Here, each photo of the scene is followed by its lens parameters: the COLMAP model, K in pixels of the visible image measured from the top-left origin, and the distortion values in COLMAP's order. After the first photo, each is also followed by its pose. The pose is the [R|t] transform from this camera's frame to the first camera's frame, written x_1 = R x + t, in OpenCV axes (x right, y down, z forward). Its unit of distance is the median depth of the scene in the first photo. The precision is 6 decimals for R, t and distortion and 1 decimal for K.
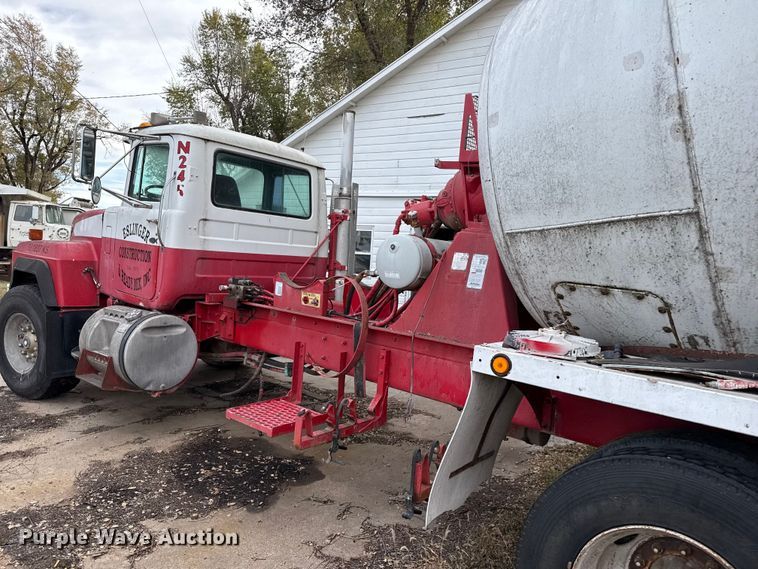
lens RADIAL K [[533.8, 0, 378.8], [0, 533.8, 286.7], [0, 0, 1]] dist [0.022736, -0.031201]
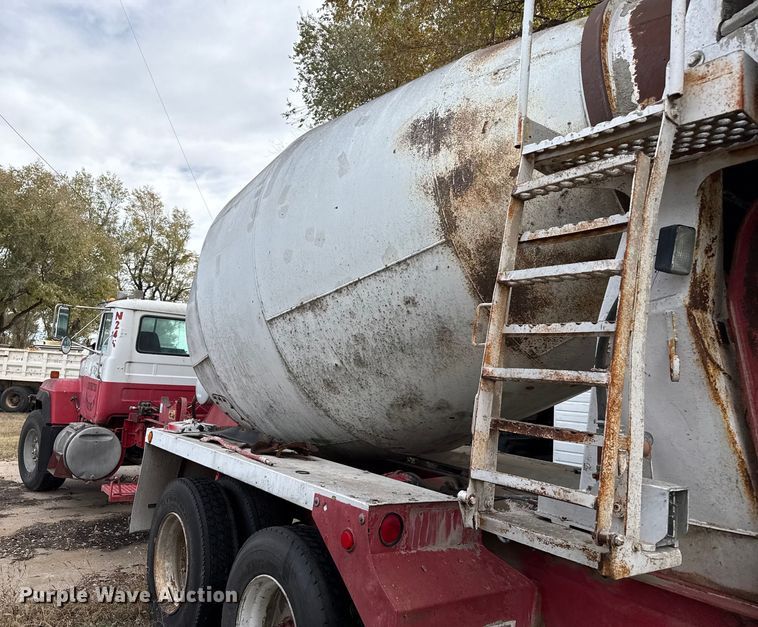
lens RADIAL K [[606.2, 0, 364.4], [0, 606.2, 316.6], [0, 0, 1]] dist [0.134186, -0.174130]
pose [[0.961220, -0.040720, -0.272759, 0.141612], [-0.010319, 0.983036, -0.183120, 0.010530], [0.275589, 0.178833, 0.944494, -0.084810]]
